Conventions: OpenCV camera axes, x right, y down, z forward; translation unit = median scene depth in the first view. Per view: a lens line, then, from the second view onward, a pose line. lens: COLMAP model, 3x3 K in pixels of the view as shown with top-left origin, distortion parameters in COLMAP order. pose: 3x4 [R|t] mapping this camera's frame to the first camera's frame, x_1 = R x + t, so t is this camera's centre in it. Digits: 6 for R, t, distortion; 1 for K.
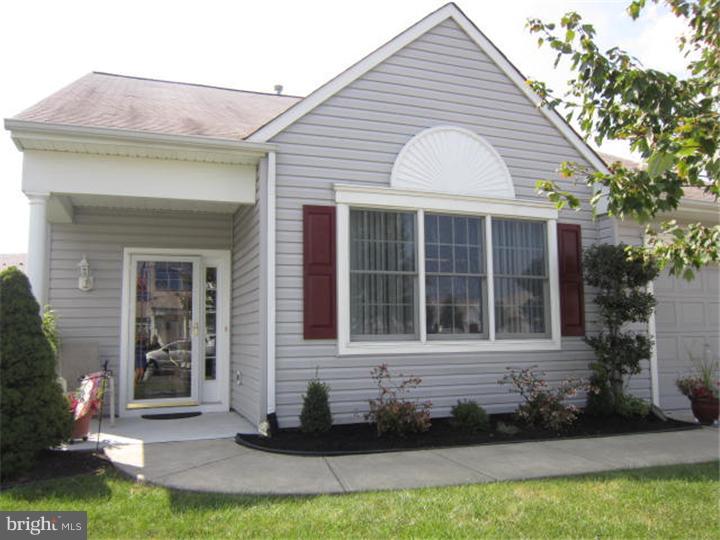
lens RADIAL K [[594.6, 0, 360.0], [0, 594.6, 270.0], [0, 0, 1]] dist [-0.014363, -0.014423]
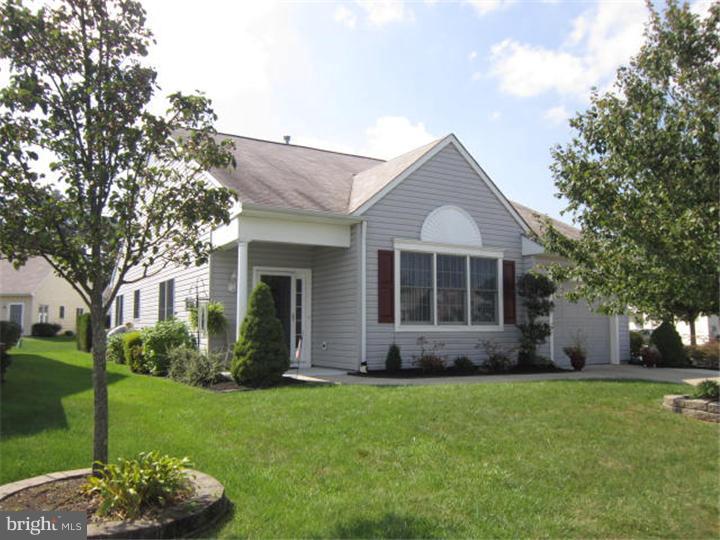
lens RADIAL K [[594.6, 0, 360.0], [0, 594.6, 270.0], [0, 0, 1]] dist [-0.014363, -0.014423]
pose [[0.983077, 0.027342, 0.181144, -0.449270], [-0.029124, 0.999550, 0.007188, -0.054891], [-0.180866, -0.012342, 0.983430, -0.738035]]
